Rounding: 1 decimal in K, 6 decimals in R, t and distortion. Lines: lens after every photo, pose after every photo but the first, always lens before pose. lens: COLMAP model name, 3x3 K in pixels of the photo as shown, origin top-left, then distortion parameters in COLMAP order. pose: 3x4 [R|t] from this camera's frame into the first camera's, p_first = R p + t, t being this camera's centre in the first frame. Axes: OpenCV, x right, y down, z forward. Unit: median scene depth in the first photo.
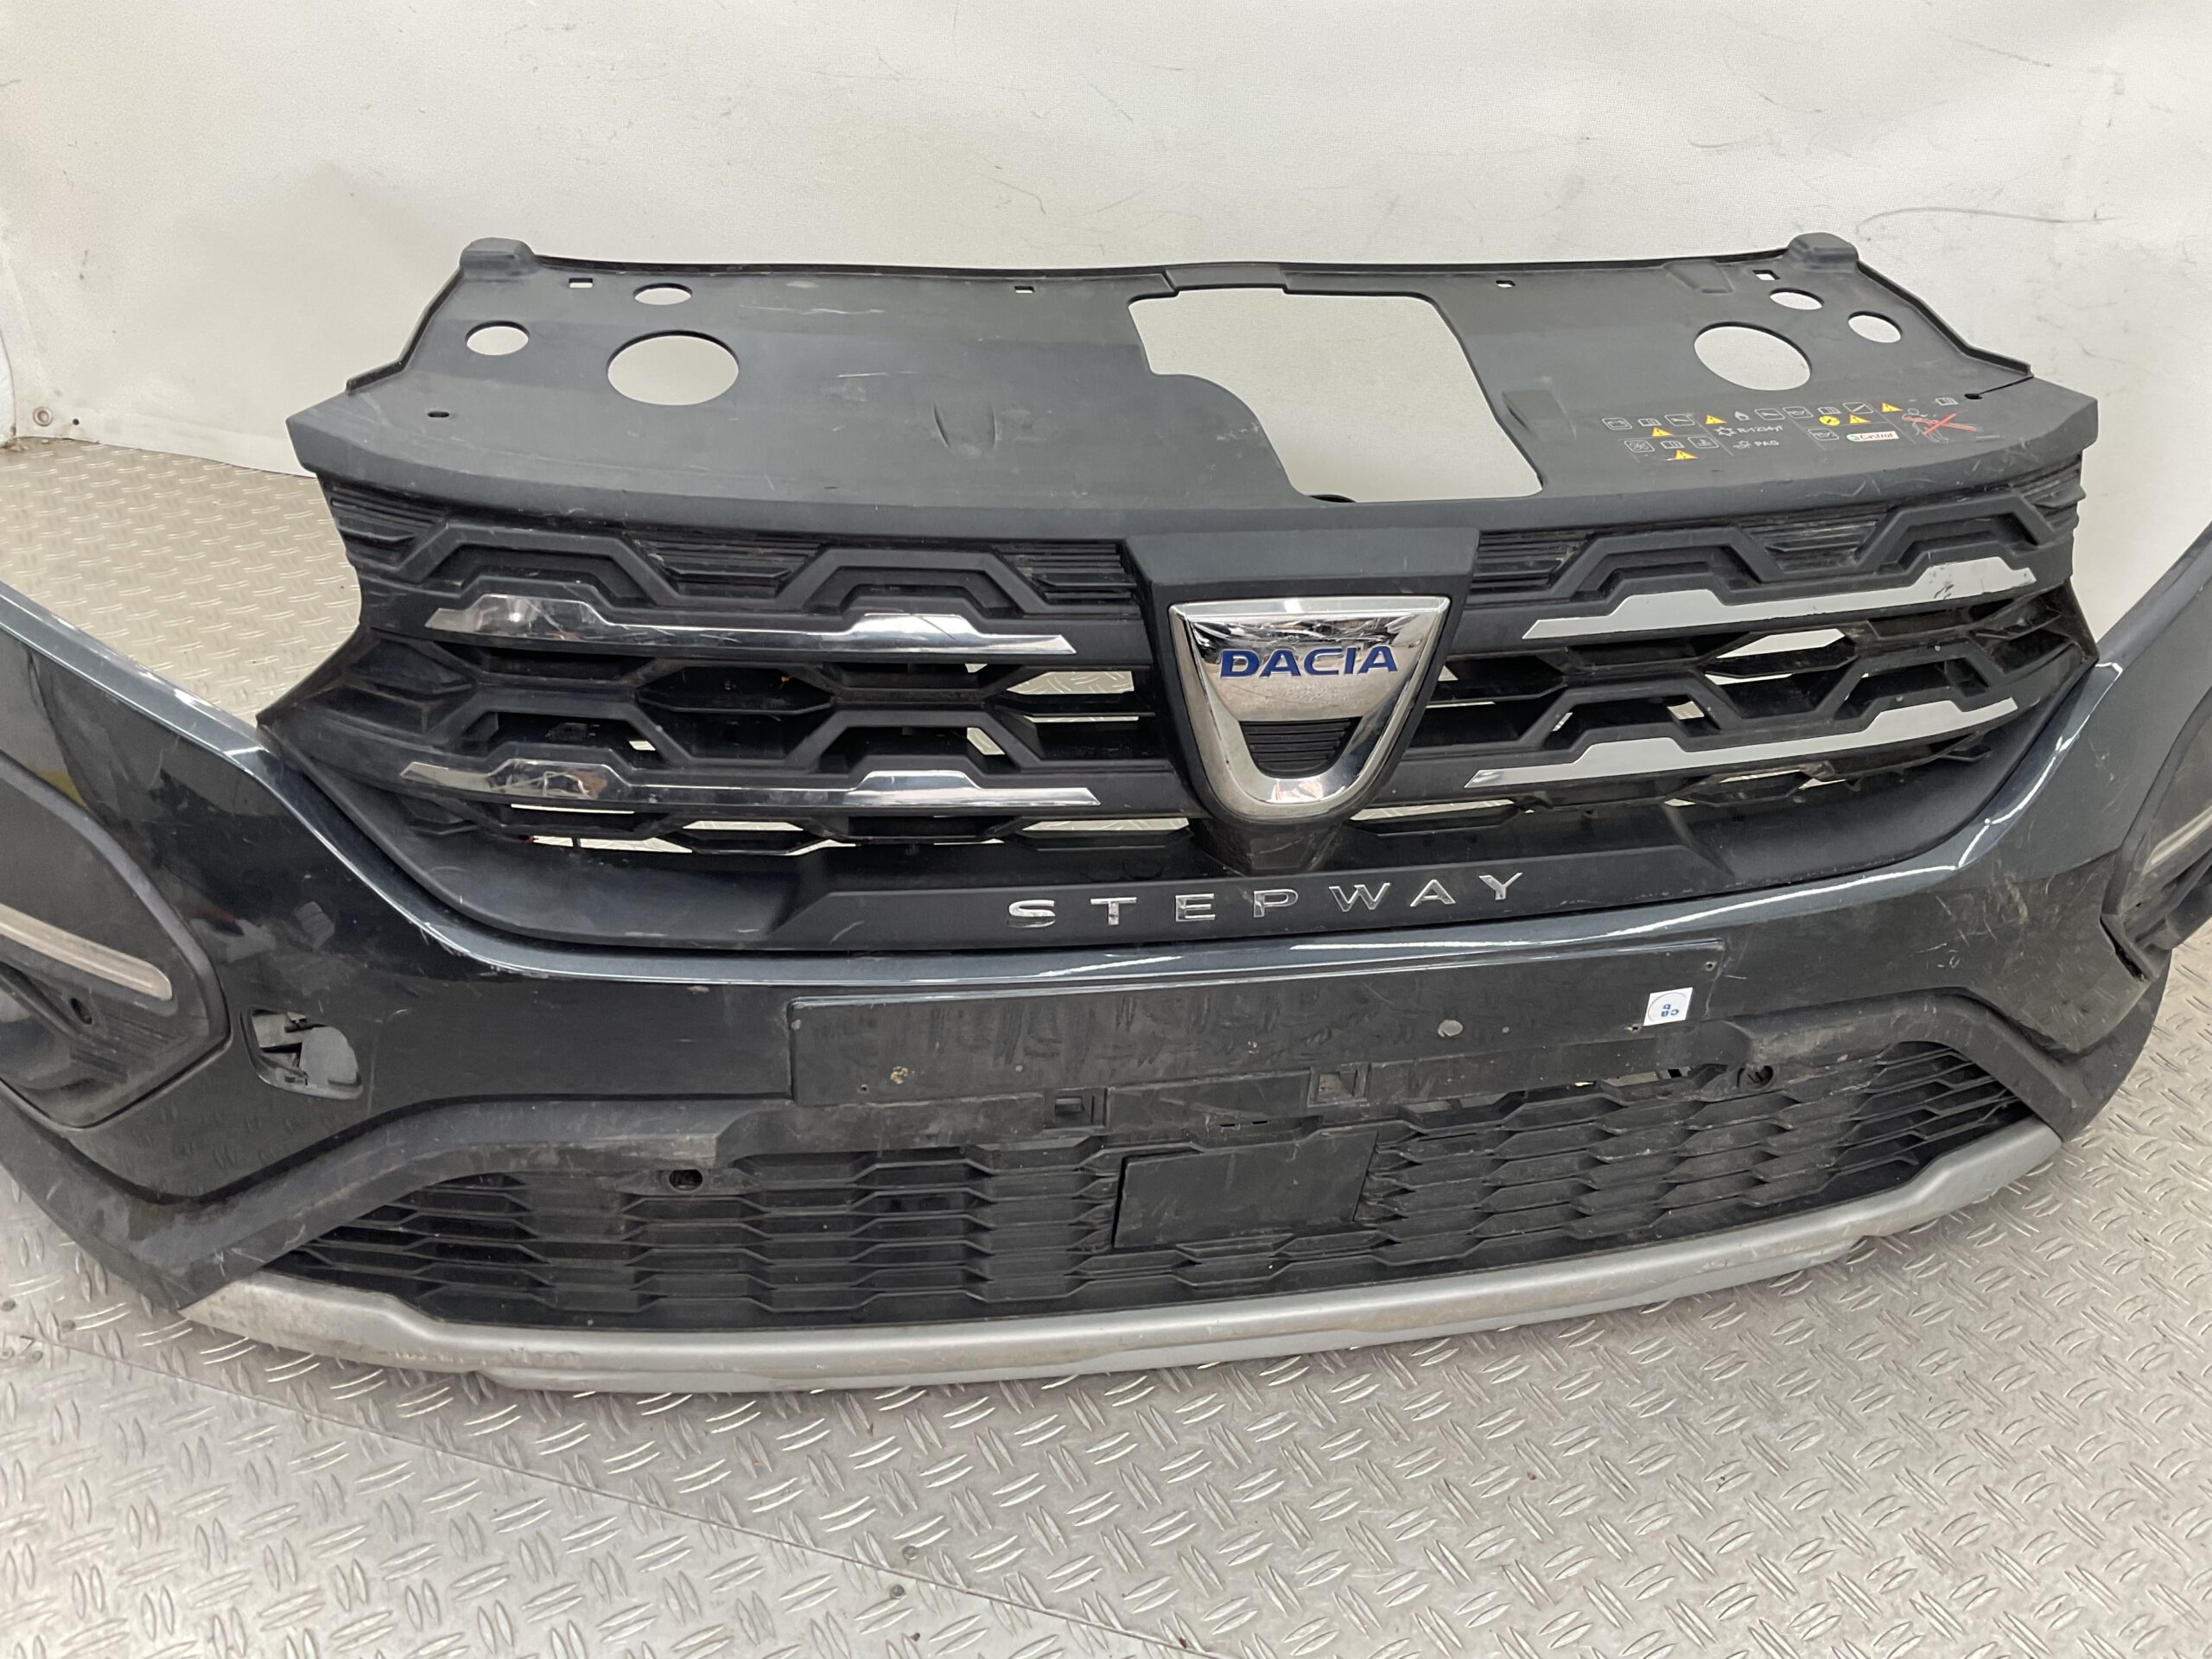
lens RADIAL K [[1831.7, 0, 1107.7], [0, 1831.7, 823.8], [0, 0, 1]] dist [0.096604, -0.171511]
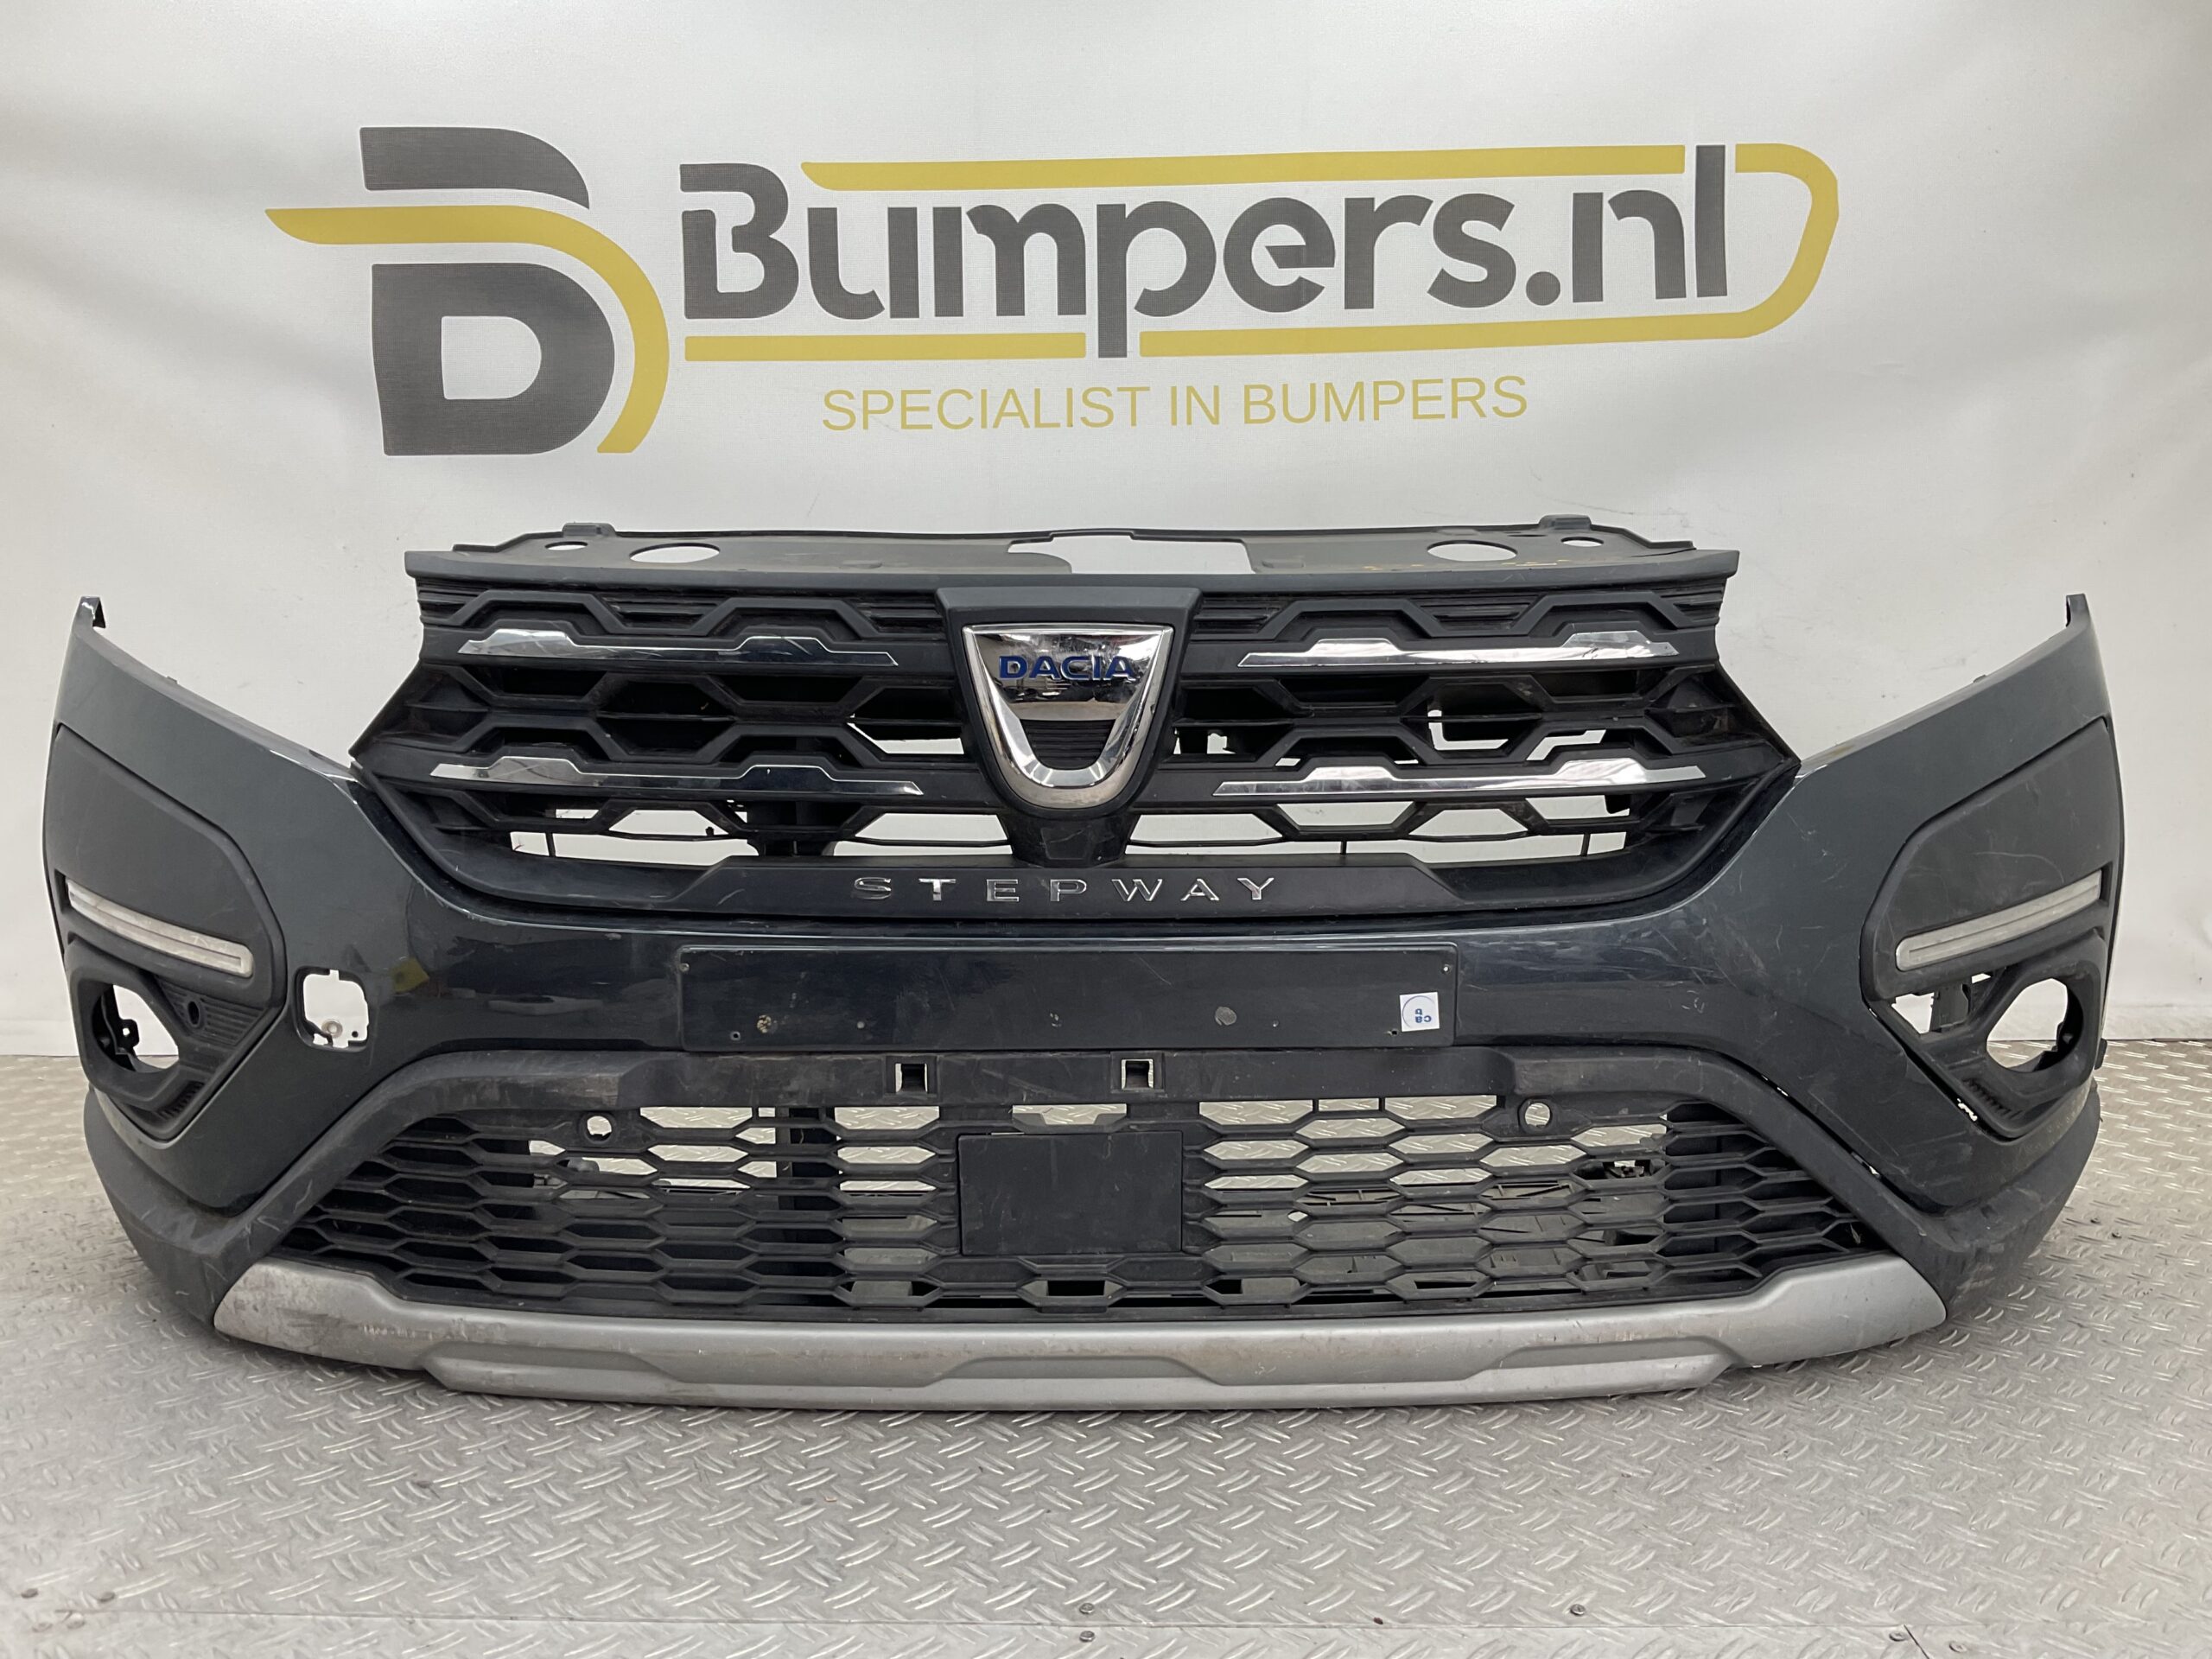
lens RADIAL K [[1831.7, 0, 1110.5], [0, 1831.7, 808.4], [0, 0, 1]] dist [0.096604, -0.171511]
pose [[0.984229, -0.030545, -0.174240, 0.332992], [-0.049865, 0.897129, -0.438944, 0.530283], [0.169724, 0.440711, 0.881458, -0.124257]]
